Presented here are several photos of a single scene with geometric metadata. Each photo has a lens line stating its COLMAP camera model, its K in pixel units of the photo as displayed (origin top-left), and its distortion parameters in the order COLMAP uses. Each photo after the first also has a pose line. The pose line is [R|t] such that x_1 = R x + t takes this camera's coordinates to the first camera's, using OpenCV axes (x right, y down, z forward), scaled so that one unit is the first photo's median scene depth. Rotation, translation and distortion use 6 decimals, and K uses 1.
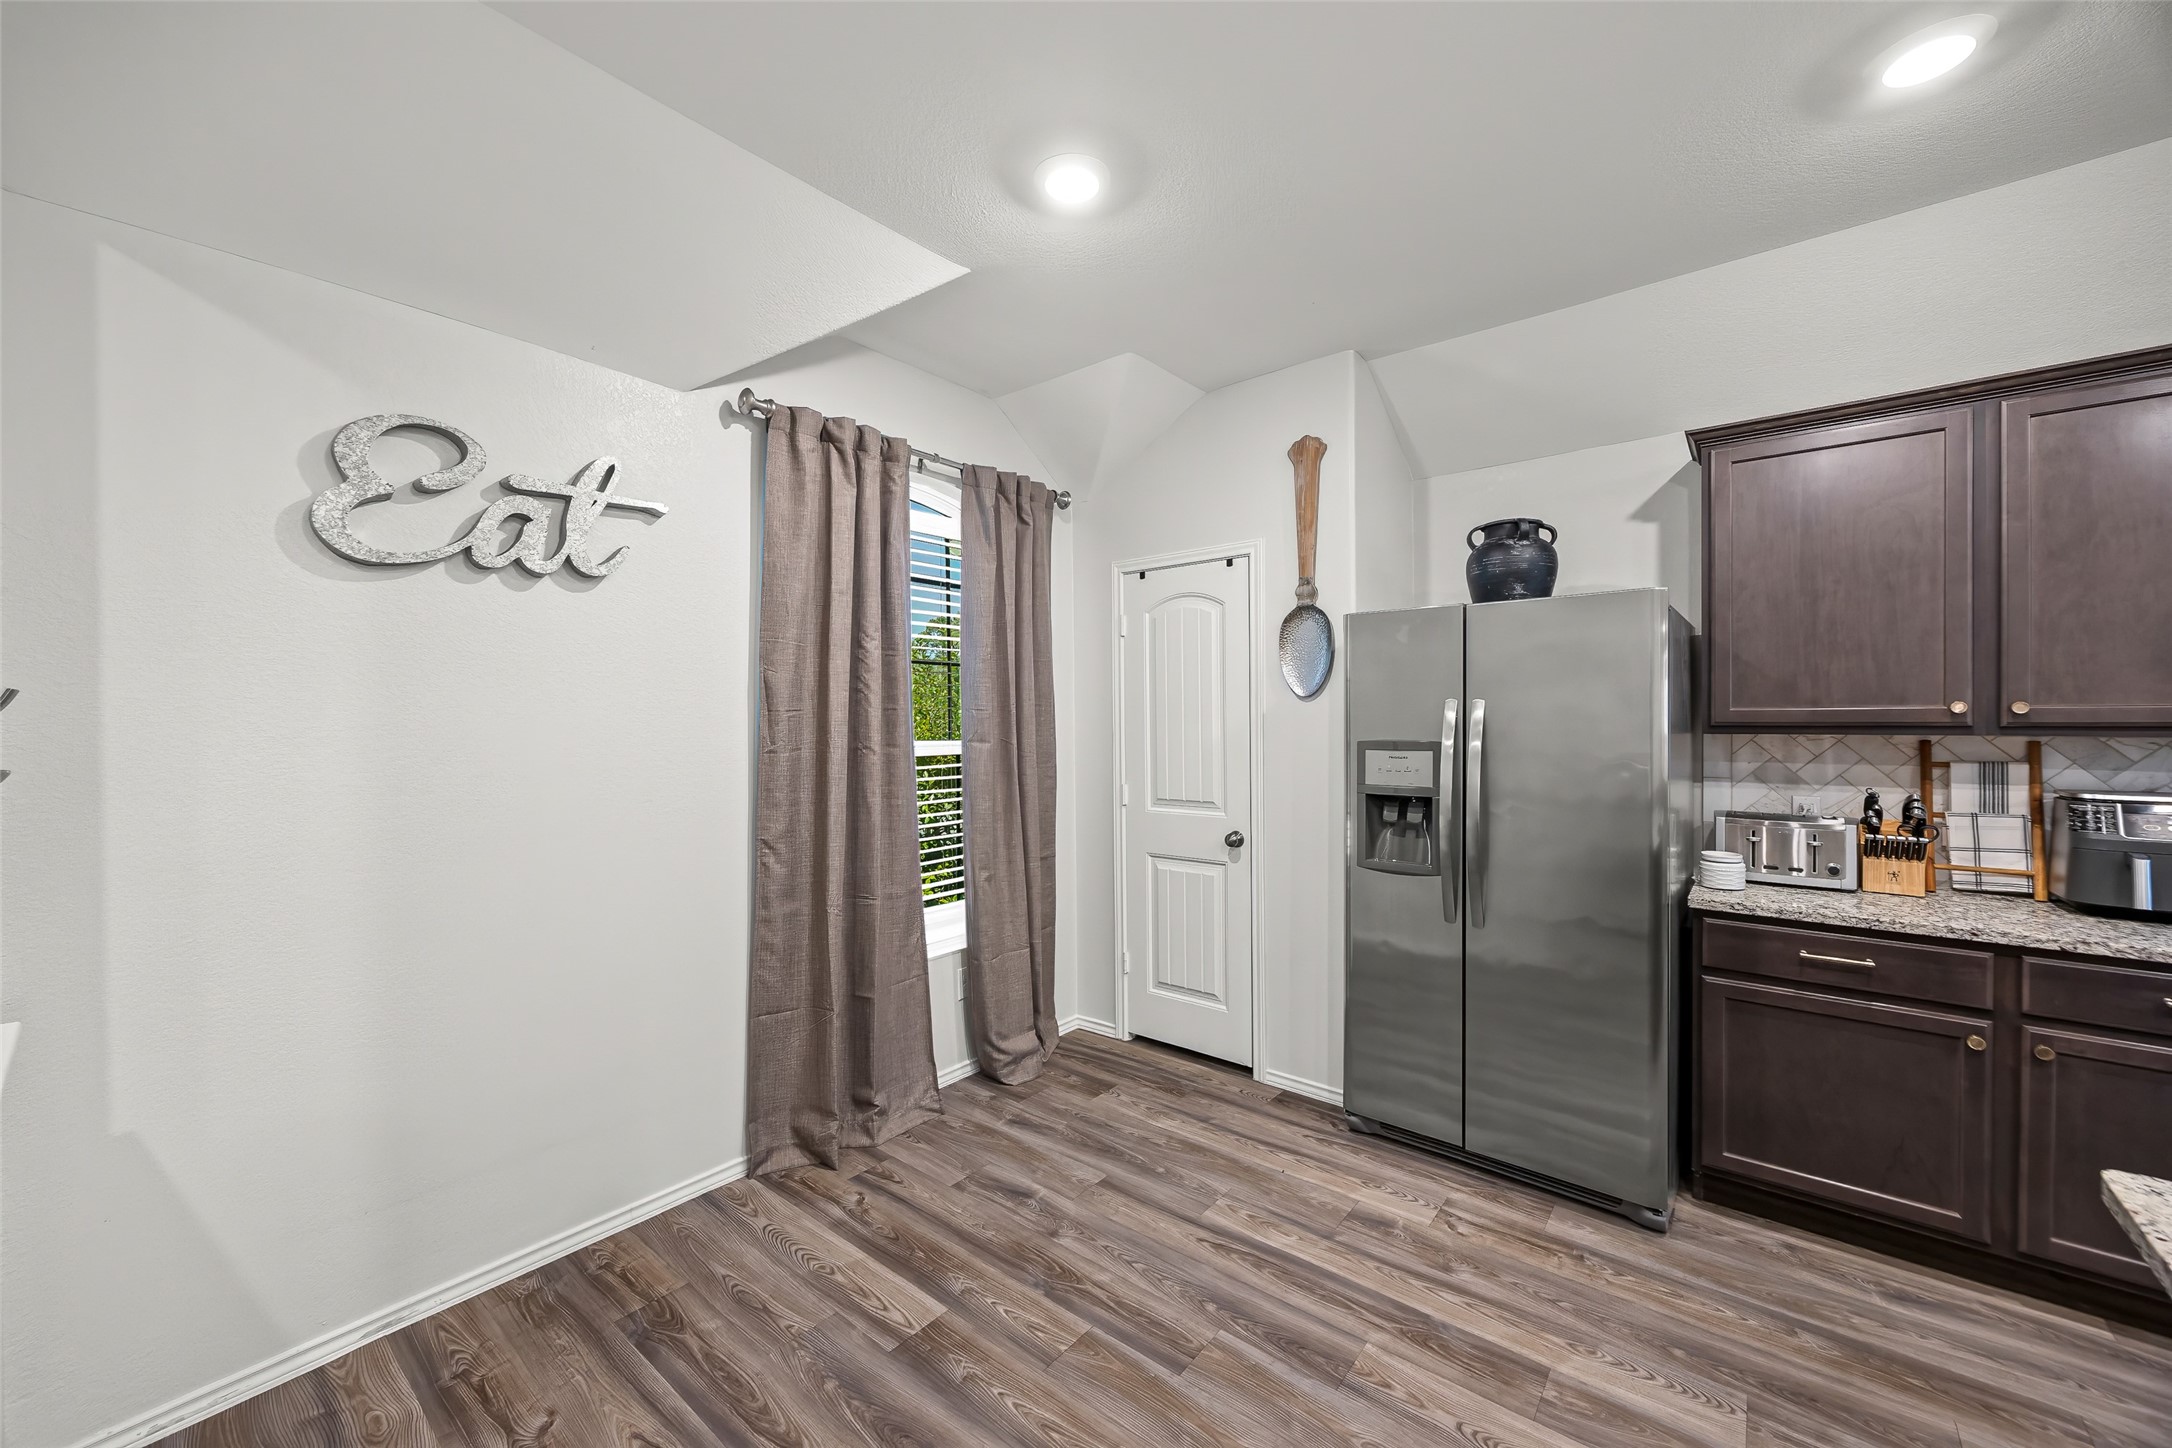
lens RADIAL K [[832.0, 0, 1077.9], [0, 832.0, 724.6], [0, 0, 1]] dist [-0.004226, 0.000780]
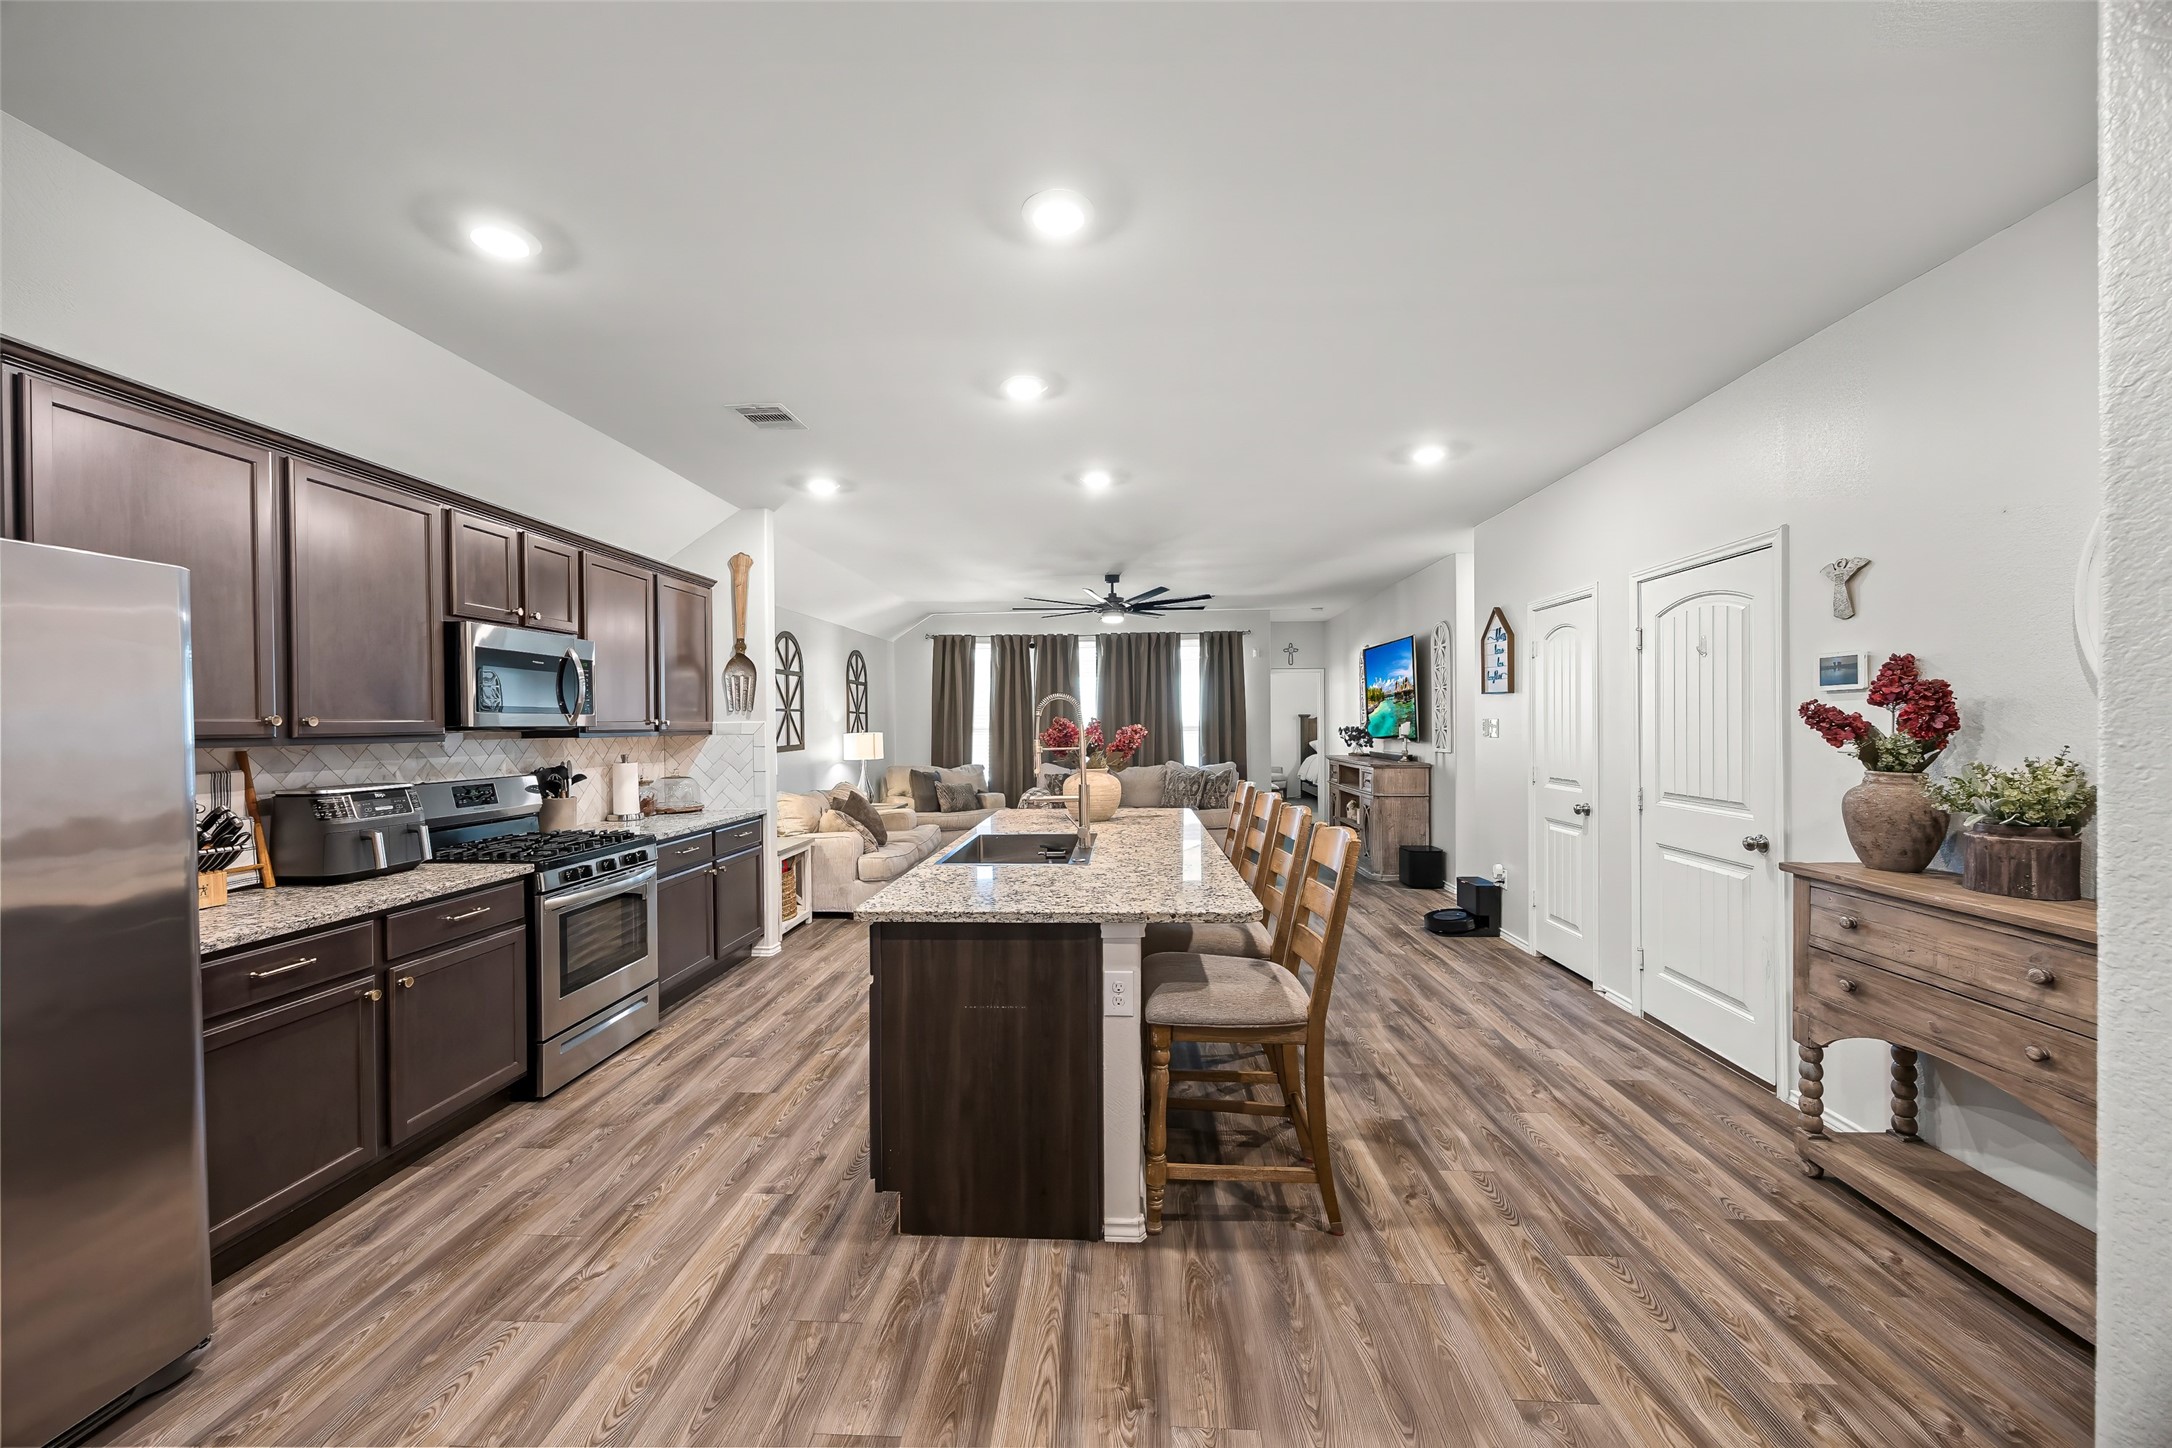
lens RADIAL K [[832.0, 0, 1071.3], [0, 832.0, 738.2], [0, 0, 1]] dist [-0.004226, 0.000780]
pose [[-0.582007, -0.006590, 0.813157, -0.417960], [0.017857, 0.999622, 0.020882, -0.001073], [-0.812987, 0.026674, -0.581670, 0.722342]]
